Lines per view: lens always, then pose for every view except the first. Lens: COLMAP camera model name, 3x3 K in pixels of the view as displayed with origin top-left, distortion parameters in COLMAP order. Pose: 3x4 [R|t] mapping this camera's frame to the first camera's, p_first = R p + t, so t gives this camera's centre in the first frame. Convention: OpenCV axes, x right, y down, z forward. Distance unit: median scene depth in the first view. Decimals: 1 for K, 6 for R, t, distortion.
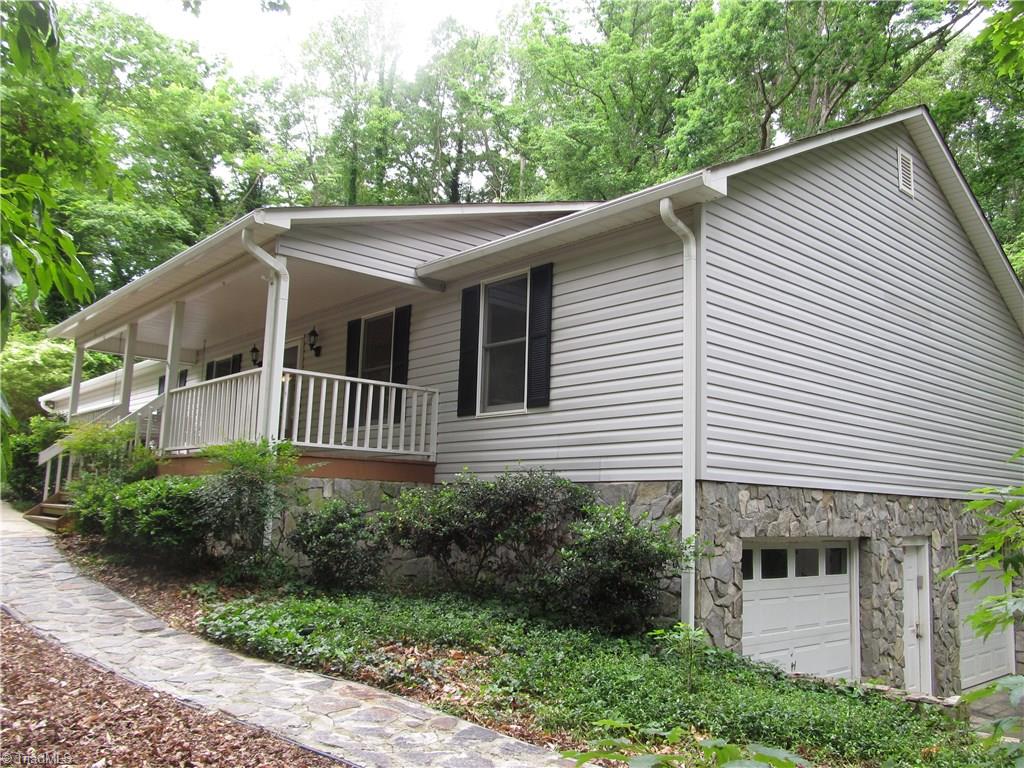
lens RADIAL K [[841.4, 0, 515.0], [0, 841.4, 383.9], [0, 0, 1]] dist [-0.073172, 0.030577]
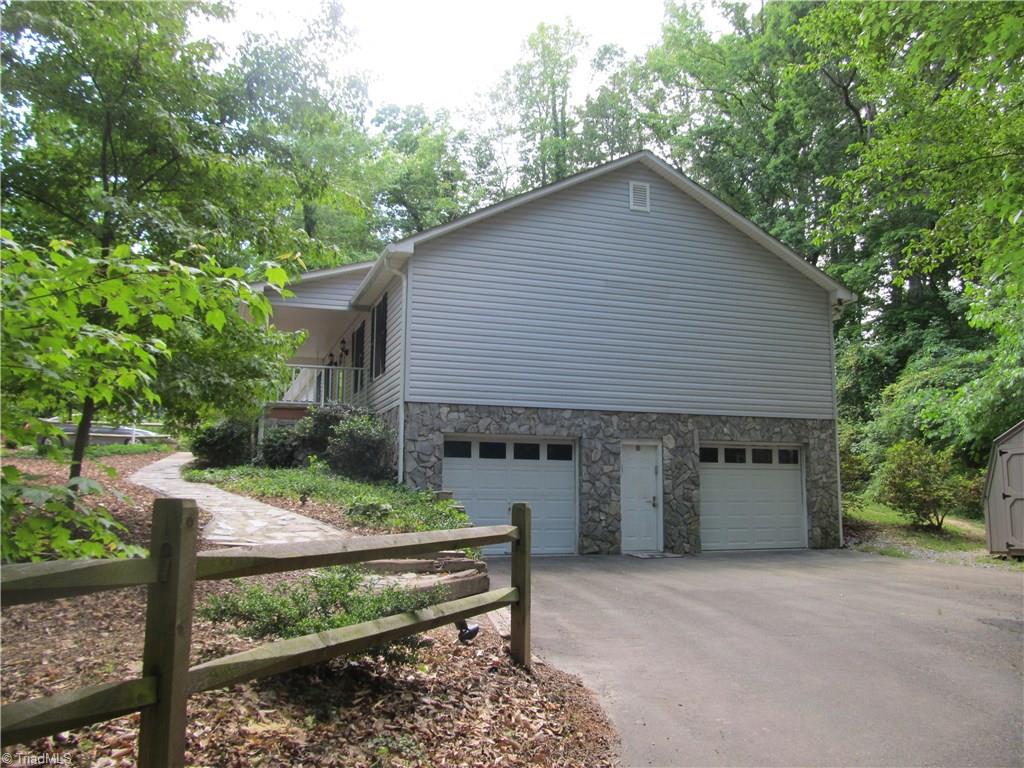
lens RADIAL K [[841.4, 0, 509.2], [0, 841.4, 383.3], [0, 0, 1]] dist [-0.073172, 0.030577]
pose [[0.923405, -0.076654, -0.376094, 1.004644], [0.079225, 0.996819, -0.008650, 0.091866], [0.375561, -0.021809, 0.926541, -0.610859]]
